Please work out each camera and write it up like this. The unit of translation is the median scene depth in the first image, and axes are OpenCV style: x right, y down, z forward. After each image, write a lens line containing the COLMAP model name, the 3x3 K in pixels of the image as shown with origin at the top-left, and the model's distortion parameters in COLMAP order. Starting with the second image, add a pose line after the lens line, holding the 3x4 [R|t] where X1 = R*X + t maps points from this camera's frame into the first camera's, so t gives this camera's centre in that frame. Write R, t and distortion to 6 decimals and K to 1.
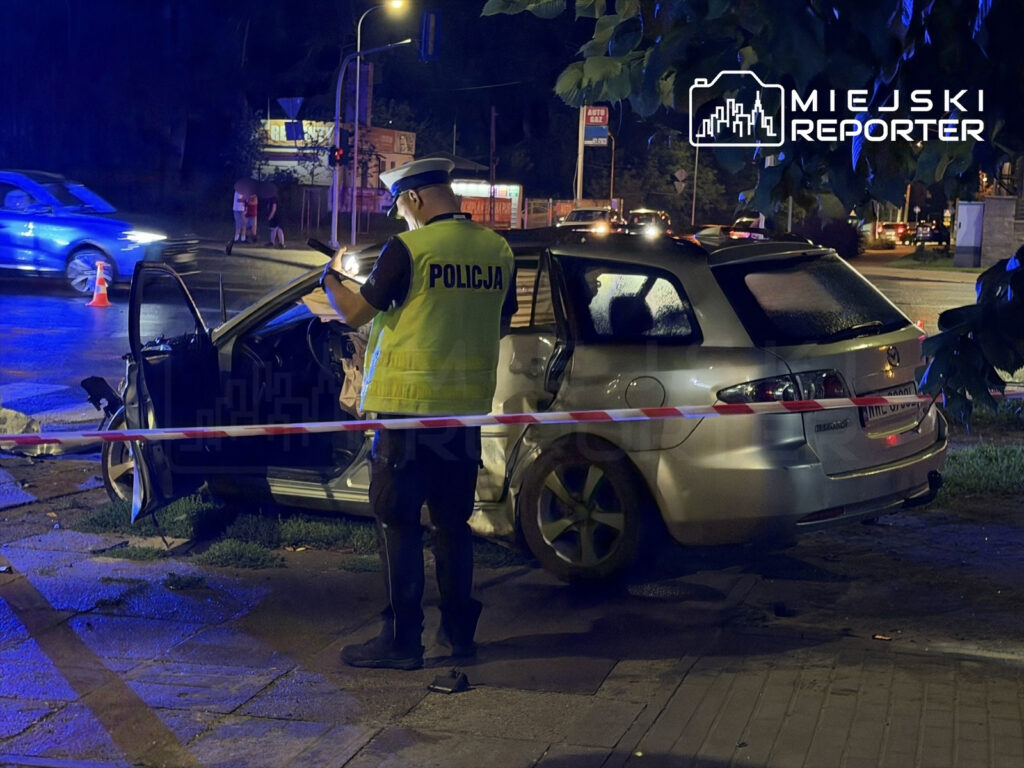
lens RADIAL K [[1788.6, 0, 512.0], [0, 1788.6, 384.0], [0, 0, 1]] dist [0.056140, 0.089594]
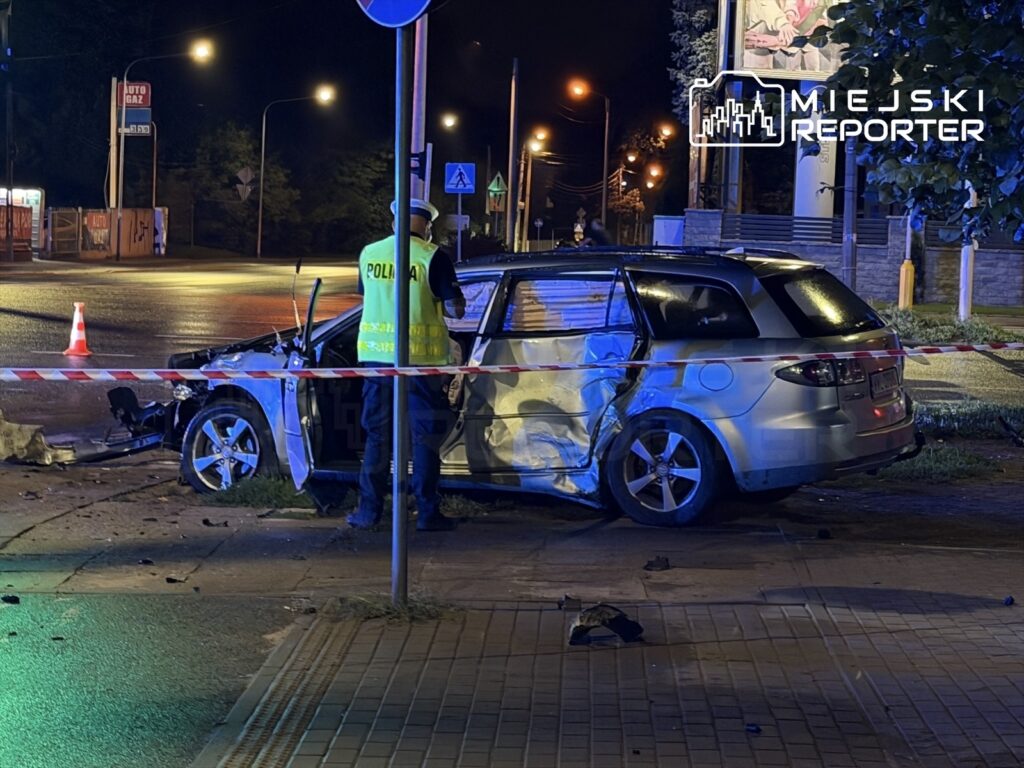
lens RADIAL K [[2922.5, 0, 512.0], [0, 2922.5, 384.0], [0, 0, 1]] dist [0.140150, -0.434232]
pose [[0.965746, -0.013416, 0.259143, -0.151376], [0.023807, 0.999032, -0.037000, 0.021259], [-0.258396, 0.041902, 0.965130, -0.248183]]
